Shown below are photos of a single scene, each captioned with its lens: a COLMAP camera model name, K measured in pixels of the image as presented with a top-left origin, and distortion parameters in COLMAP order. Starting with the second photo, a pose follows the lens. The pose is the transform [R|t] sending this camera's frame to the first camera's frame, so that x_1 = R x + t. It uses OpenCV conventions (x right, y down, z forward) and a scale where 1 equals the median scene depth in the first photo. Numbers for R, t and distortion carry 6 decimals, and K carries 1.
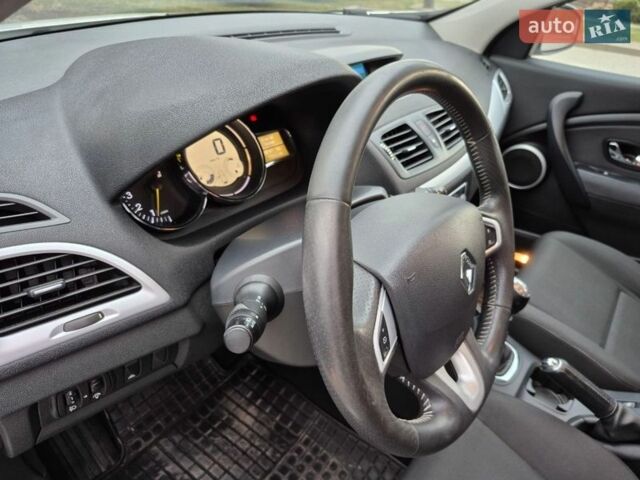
lens RADIAL K [[462.2, 0, 315.6], [0, 462.2, 252.6], [0, 0, 1]] dist [-0.004242, -0.001344]
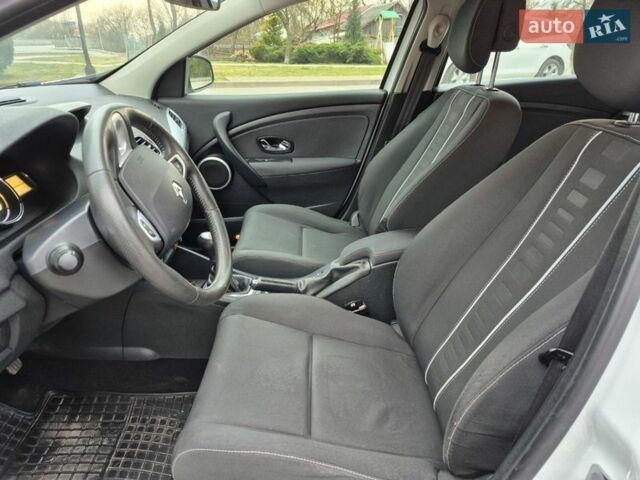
lens RADIAL K [[462.2, 0, 315.6], [0, 462.2, 252.6], [0, 0, 1]] dist [-0.004242, -0.001344]
pose [[0.789019, -0.338376, 0.512787, -0.089603], [0.389562, 0.920963, 0.008307, 0.144155], [-0.475069, 0.193208, 0.858475, -0.262960]]
